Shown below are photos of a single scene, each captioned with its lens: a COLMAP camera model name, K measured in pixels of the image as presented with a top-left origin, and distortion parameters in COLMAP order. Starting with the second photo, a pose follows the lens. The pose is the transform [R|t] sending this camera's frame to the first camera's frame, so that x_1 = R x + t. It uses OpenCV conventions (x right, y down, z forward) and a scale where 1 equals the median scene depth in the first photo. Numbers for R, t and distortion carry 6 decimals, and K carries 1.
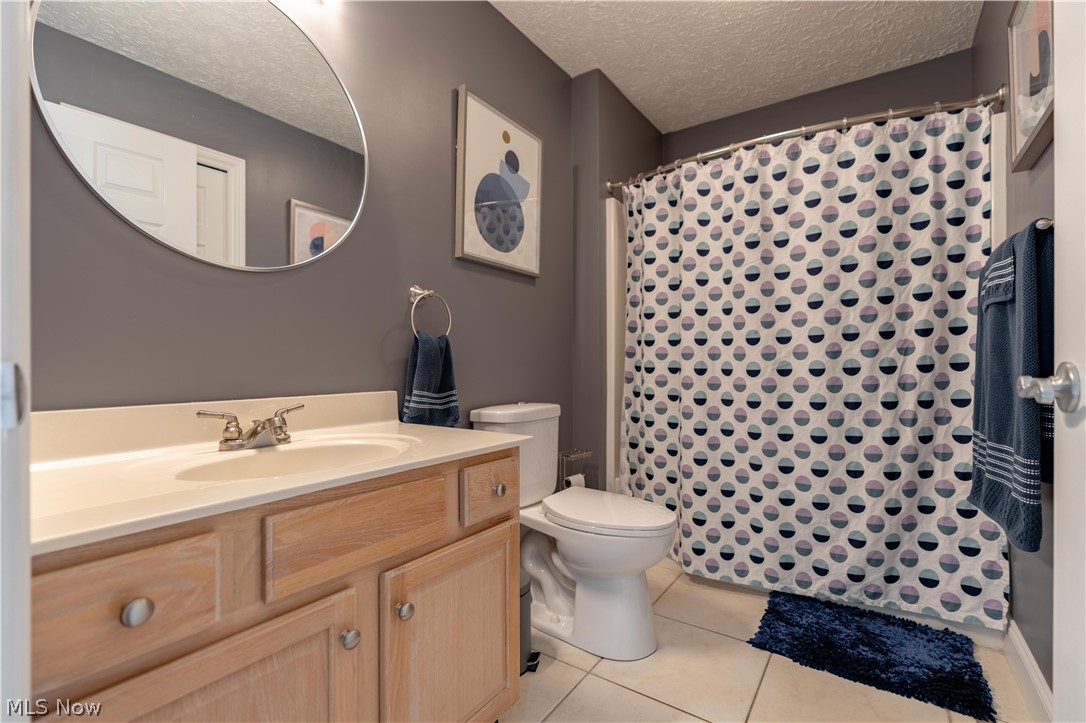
lens RADIAL K [[492.6, 0, 543.6], [0, 492.6, 368.4], [0, 0, 1]] dist [-0.002987, 0.001203]
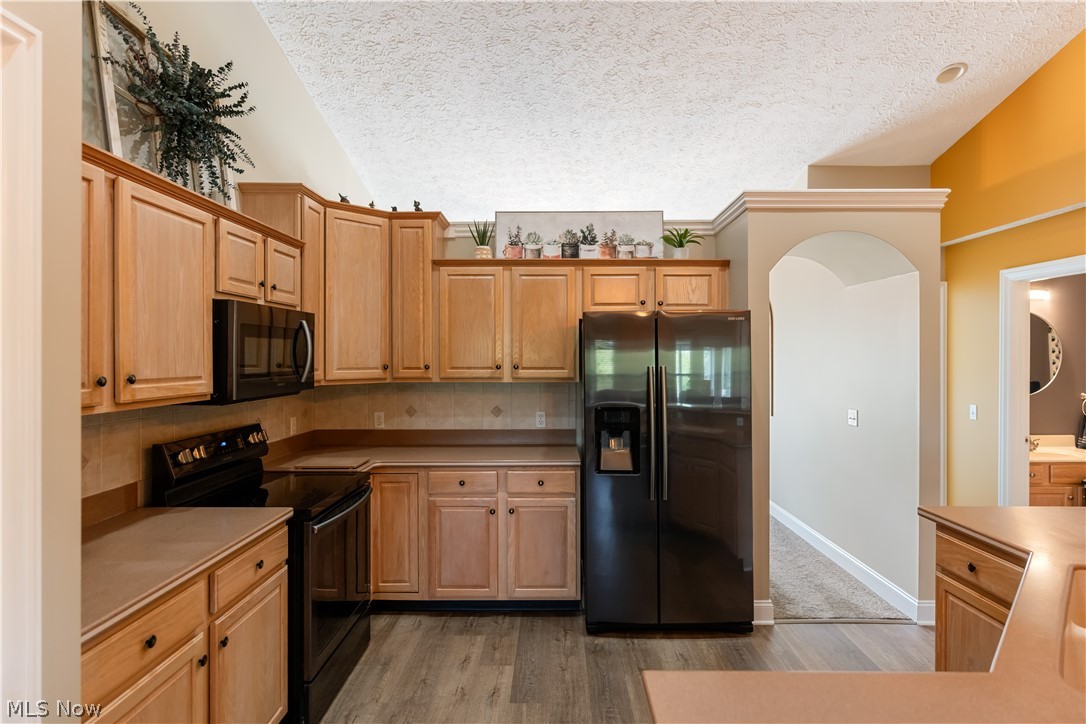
lens RADIAL K [[565.7, 0, 552.0], [0, 565.7, 356.4], [0, 0, 1]] dist [-0.003842, -0.000110]
pose [[0.563636, 0.002103, -0.826020, 0.618099], [0.005250, 0.999967, 0.006129, -0.409723], [0.826006, -0.007791, 0.563607, -3.004598]]
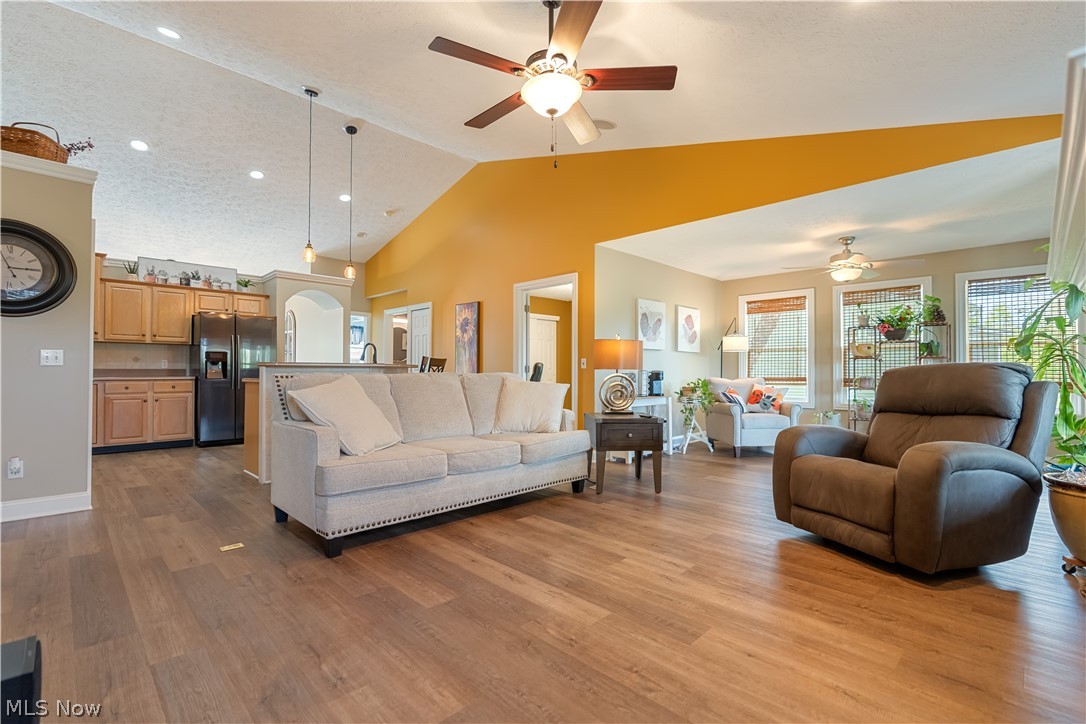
lens RADIAL K [[492.6, 0, 546.5], [0, 492.6, 363.3], [0, 0, 1]] dist [-0.002987, 0.001203]
pose [[0.983439, 0.001704, -0.181230, 2.630805], [-0.003241, 0.999961, -0.008181, -0.094439], [0.181209, 0.008633, 0.983407, -5.306453]]
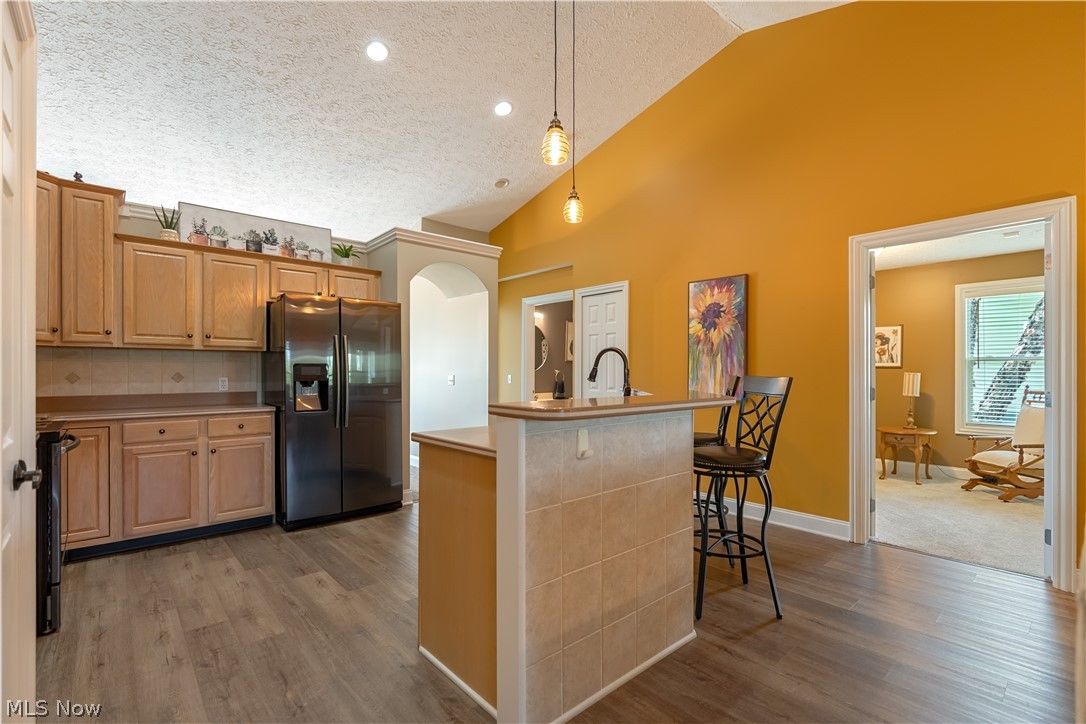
lens RADIAL K [[492.6, 0, 547.0], [0, 492.6, 370.5], [0, 0, 1]] dist [-0.002987, 0.001203]
pose [[0.971806, 0.001952, -0.235774, 0.799161], [-0.000745, 0.999986, 0.005211, -0.199560], [0.235781, -0.004888, 0.971794, -3.767615]]
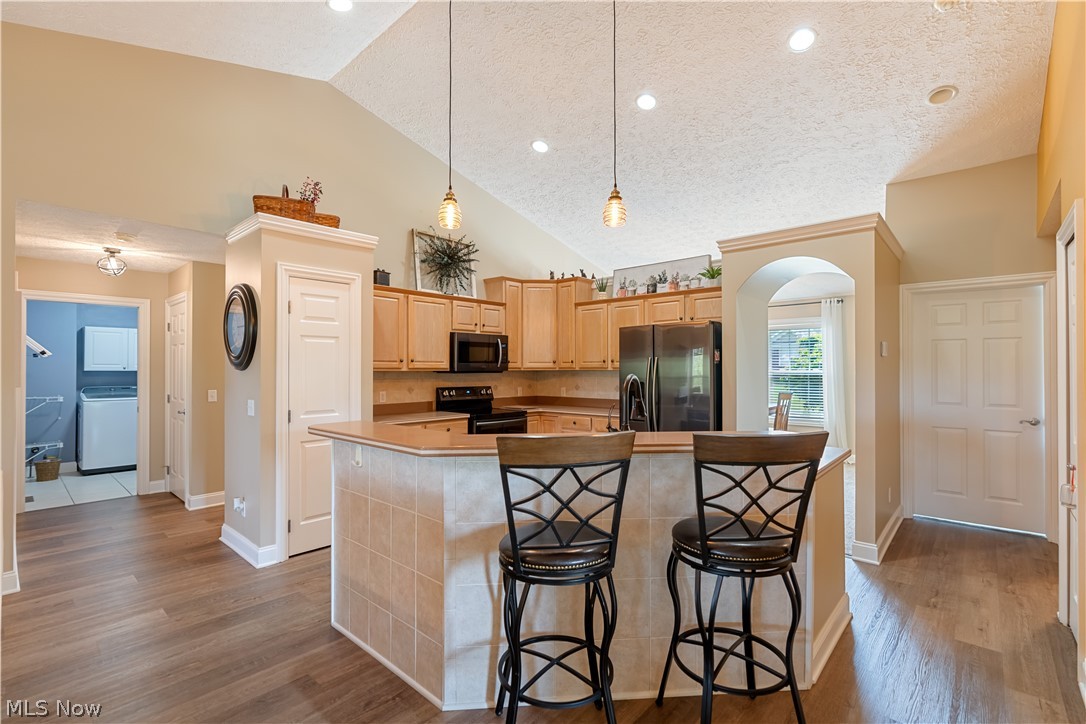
lens RADIAL K [[492.6, 0, 542.9], [0, 492.6, 365.6], [0, 0, 1]] dist [-0.002987, 0.001203]
pose [[-0.134689, -0.005411, -0.990873, 2.118717], [0.007663, 0.999950, -0.006502, -0.303207], [0.990858, -0.008468, -0.134641, -1.841556]]
